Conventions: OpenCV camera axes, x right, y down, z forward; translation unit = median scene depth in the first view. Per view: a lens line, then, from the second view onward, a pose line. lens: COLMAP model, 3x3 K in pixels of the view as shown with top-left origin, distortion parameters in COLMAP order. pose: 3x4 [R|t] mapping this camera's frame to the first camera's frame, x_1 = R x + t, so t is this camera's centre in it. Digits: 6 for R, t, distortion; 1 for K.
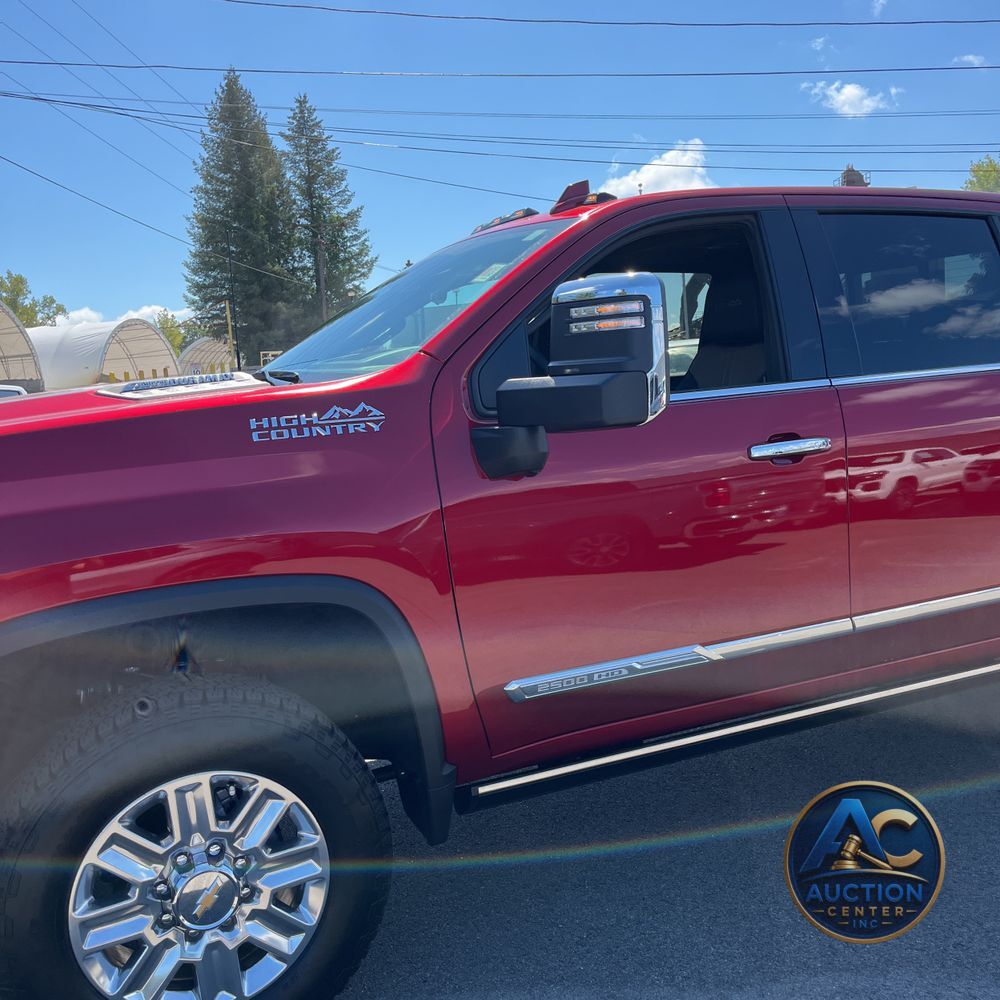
lens RADIAL K [[1014.3, 0, 496.5], [0, 1014.3, 498.0], [0, 0, 1]] dist [0.060258, -0.065656]
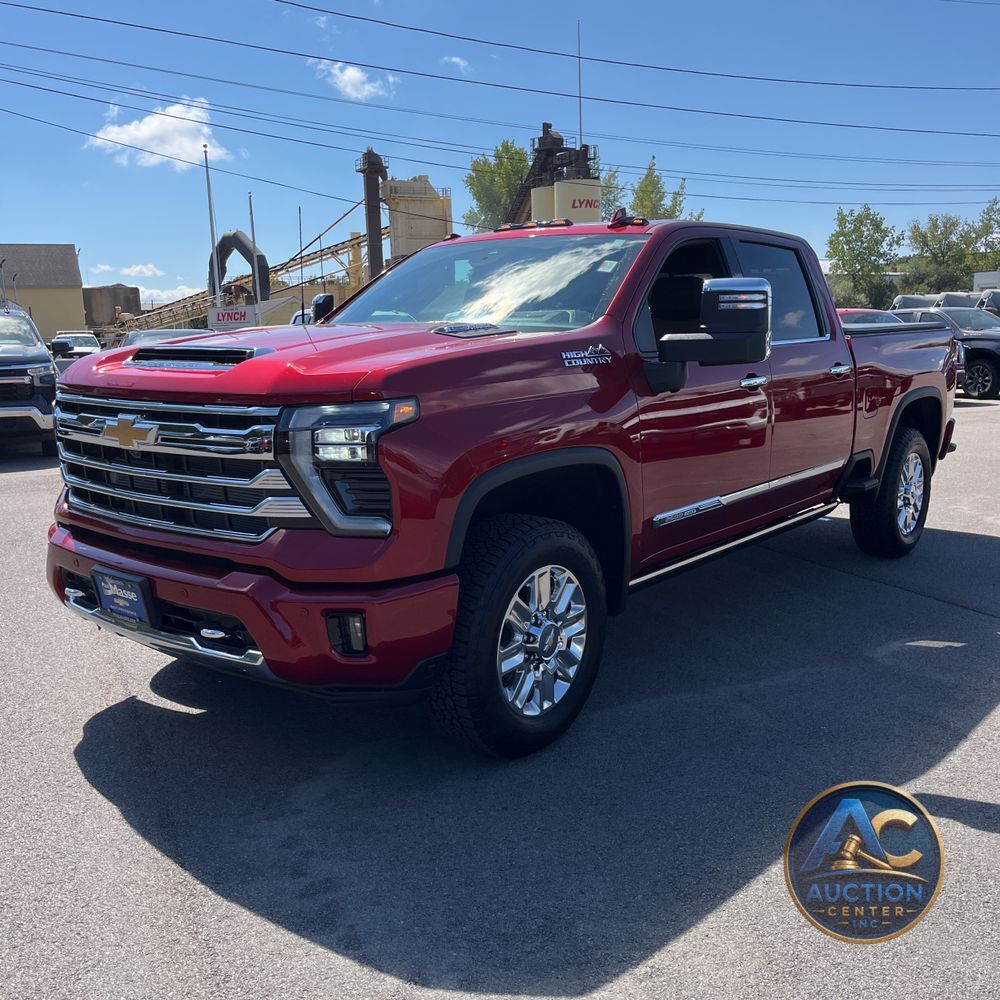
lens RADIAL K [[1014.3, 0, 496.5], [0, 1014.3, 498.0], [0, 0, 1]] dist [0.060258, -0.065656]
pose [[0.893599, -0.030454, 0.447833, -0.033386], [0.016812, 0.999266, 0.034407, 0.003086], [-0.448552, -0.023217, 0.893455, -0.013157]]
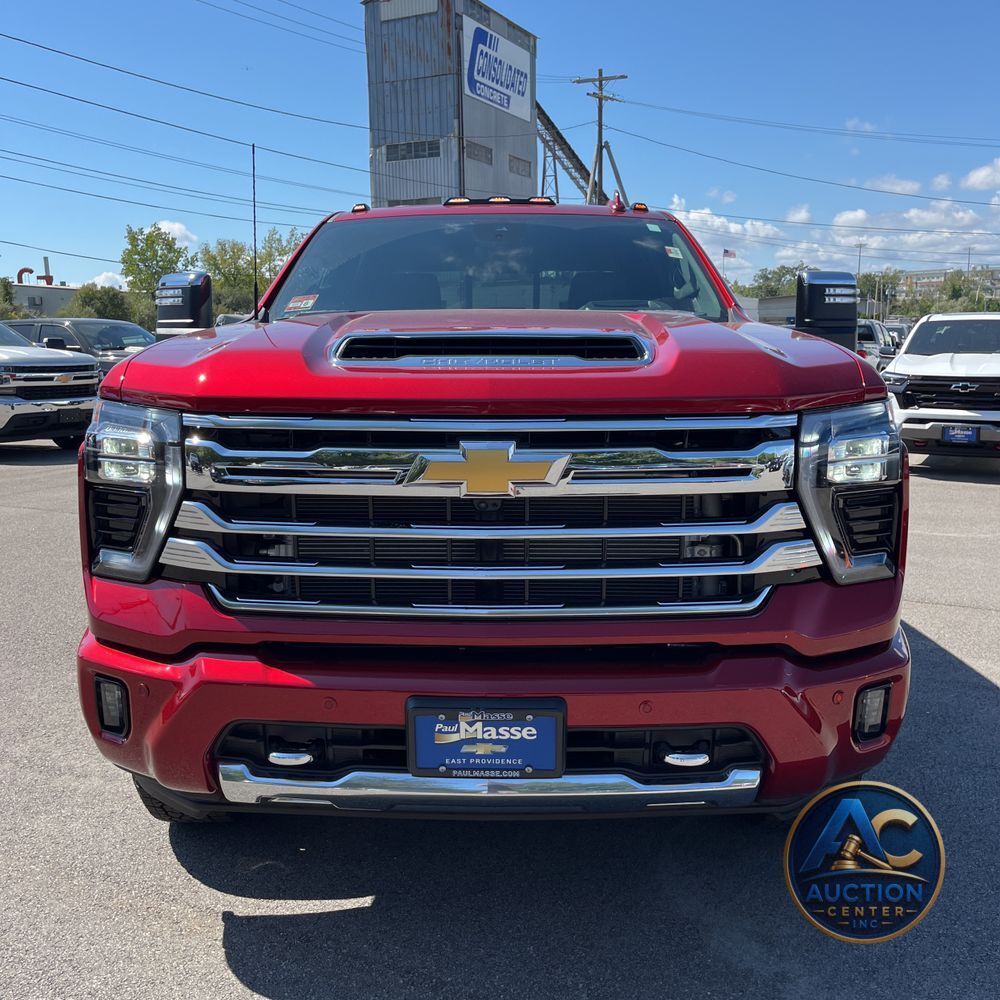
lens RADIAL K [[1017.6, 0, 500.0], [0, 1017.6, 500.0], [0, 0, 1]] dist [0.030167, -0.024646]
pose [[0.412380, -0.091537, 0.906401, -0.053620], [0.095062, 0.993831, 0.057117, 0.000565], [-0.906038, 0.062610, 0.418538, 0.024375]]
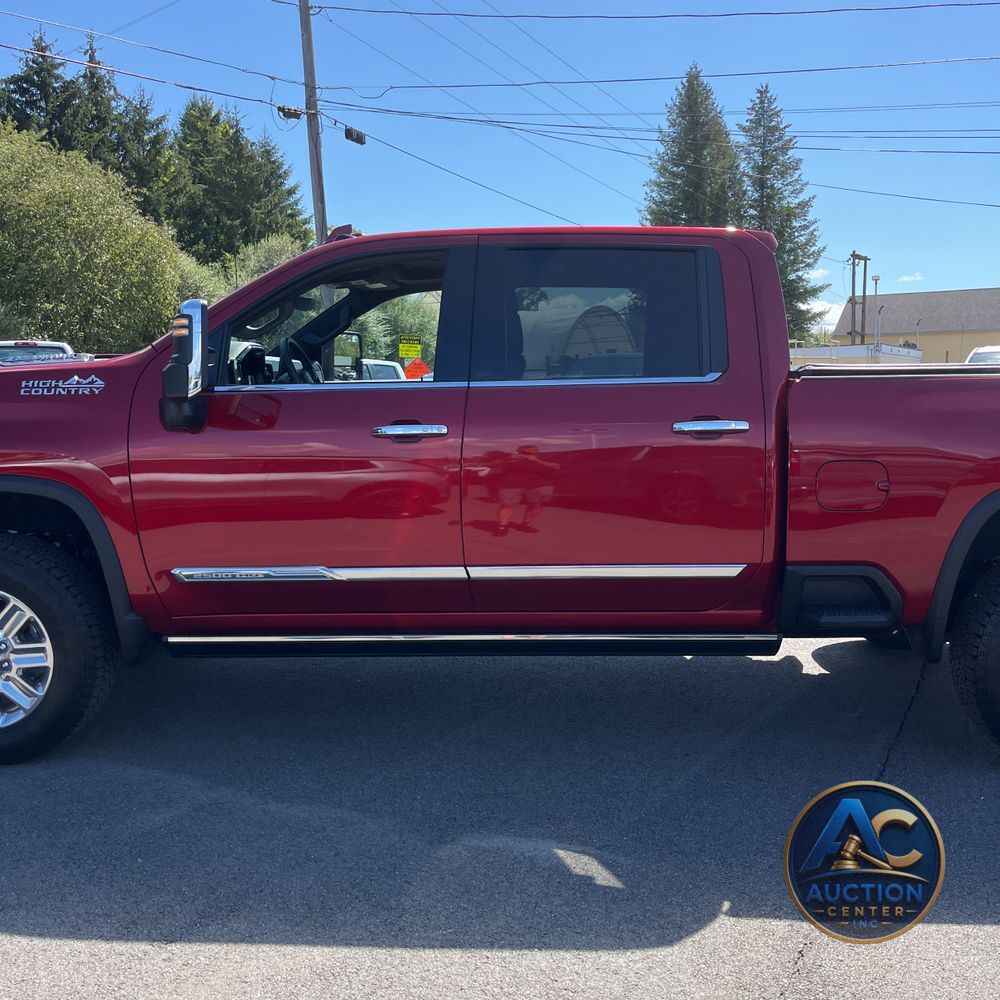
lens RADIAL K [[1017.6, 0, 500.0], [0, 1017.6, 500.0], [0, 0, 1]] dist [0.030167, -0.024646]
pose [[0.902362, 0.105617, -0.417838, 0.036388], [-0.100669, 0.994341, 0.033934, -0.000616], [0.419057, 0.011443, 0.907888, -0.005701]]
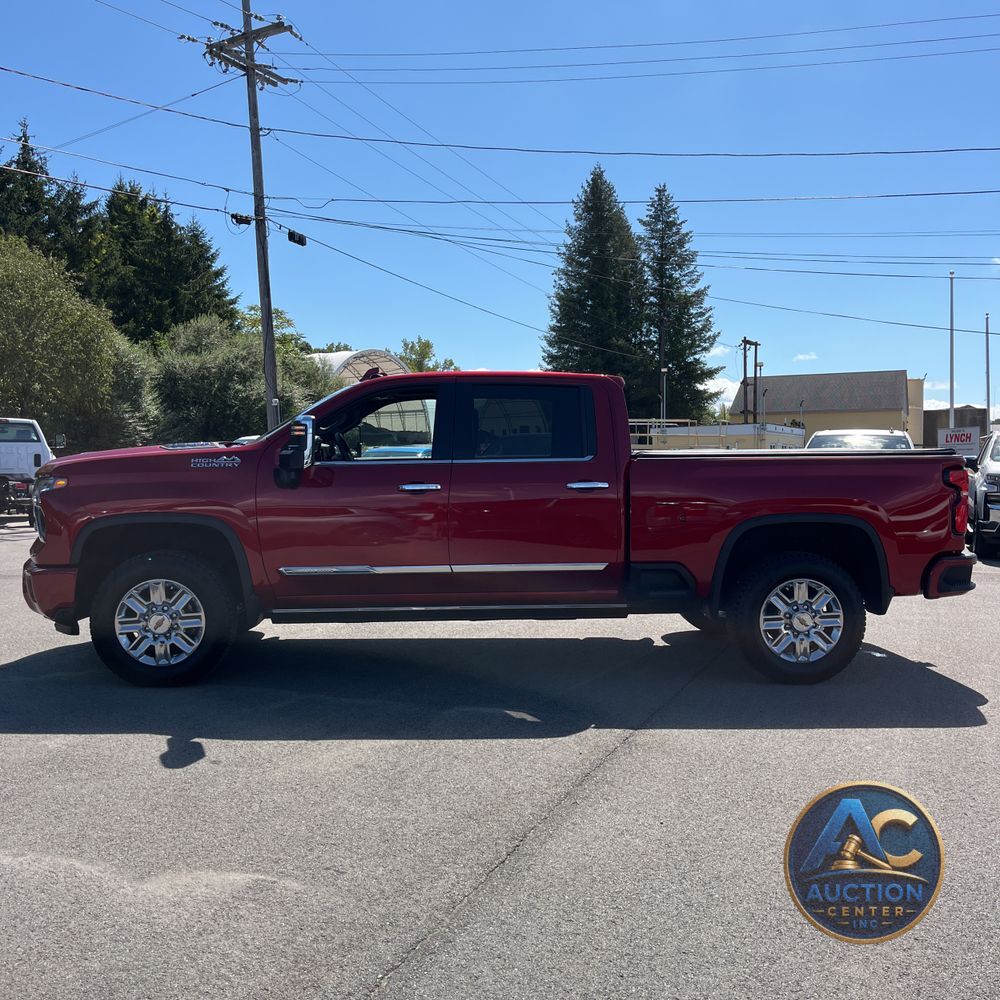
lens RADIAL K [[1017.6, 0, 500.0], [0, 1017.6, 500.0], [0, 0, 1]] dist [0.030167, -0.024646]
pose [[0.935203, 0.075937, -0.345874, 0.048351], [-0.097458, 0.994211, -0.045234, 0.002528], [0.340437, 0.076011, 0.937190, -0.042590]]
